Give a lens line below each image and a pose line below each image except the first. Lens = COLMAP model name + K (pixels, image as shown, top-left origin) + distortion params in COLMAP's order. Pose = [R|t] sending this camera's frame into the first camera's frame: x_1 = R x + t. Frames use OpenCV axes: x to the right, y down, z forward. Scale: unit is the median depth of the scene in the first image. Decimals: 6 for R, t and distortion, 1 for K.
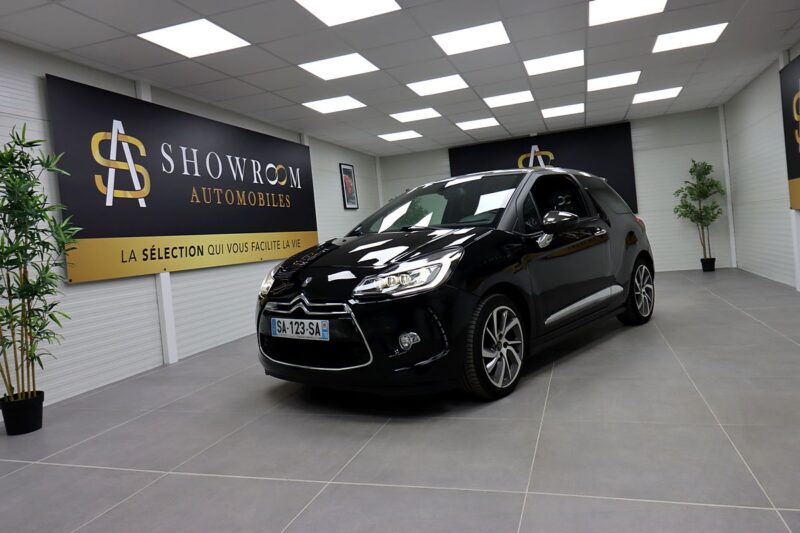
lens RADIAL K [[578.7, 0, 404.1], [0, 578.7, 252.4], [0, 0, 1]] dist [0.027144, -0.011320]
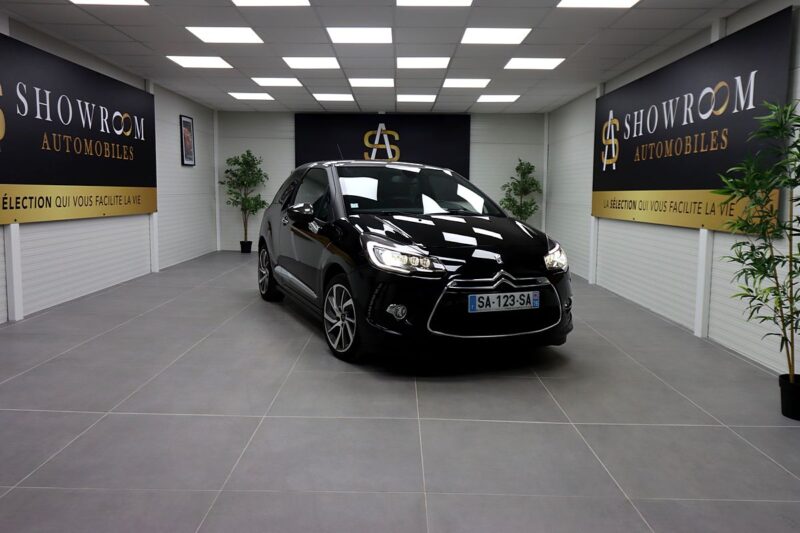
lens RADIAL K [[641.2, 0, 401.6], [0, 641.2, 258.6], [0, 0, 1]] dist [0.026692, -0.005706]
pose [[0.947780, 0.073138, 0.310426, -0.125878], [-0.093552, 0.994288, 0.051372, -0.018498], [-0.304896, -0.077730, 0.949208, -0.160369]]
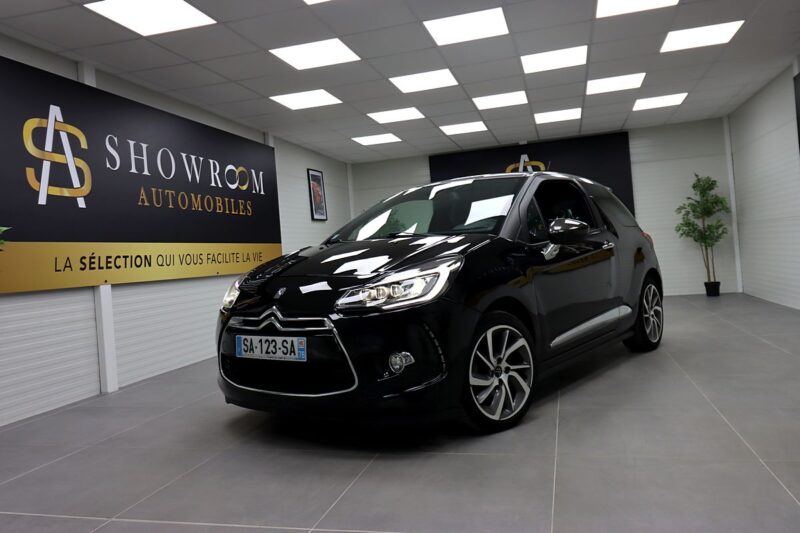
lens RADIAL K [[641.2, 0, 403.5], [0, 641.2, 253.7], [0, 0, 1]] dist [0.026692, -0.005706]
pose [[0.998540, 0.017262, 0.051187, -0.020297], [-0.015505, 0.999284, -0.034520, 0.013096], [-0.051746, 0.033676, 0.998092, 0.024887]]
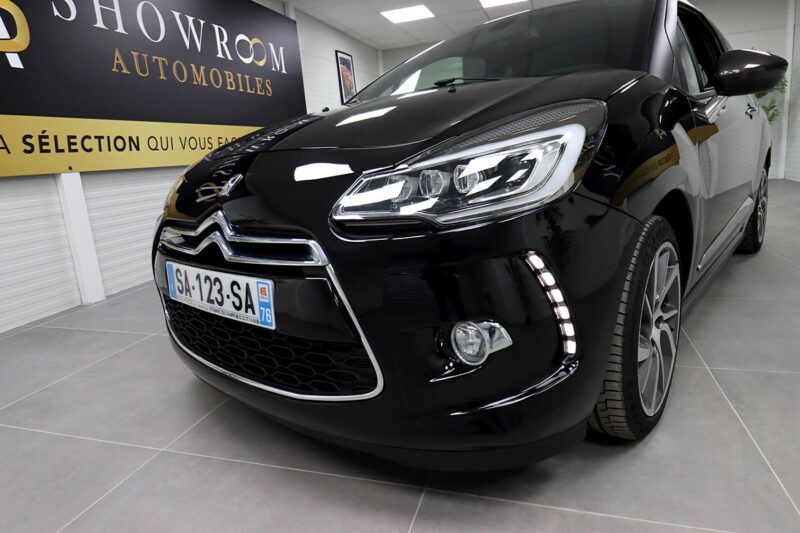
lens RADIAL K [[500.6, 0, 416.0], [0, 500.6, 257.3], [0, 0, 1]] dist [-0.004184, -0.002964]
pose [[0.999515, 0.007041, 0.030318, -0.022390], [-0.012317, 0.984042, 0.177507, 0.020805], [-0.028585, -0.177795, 0.983652, 0.353468]]
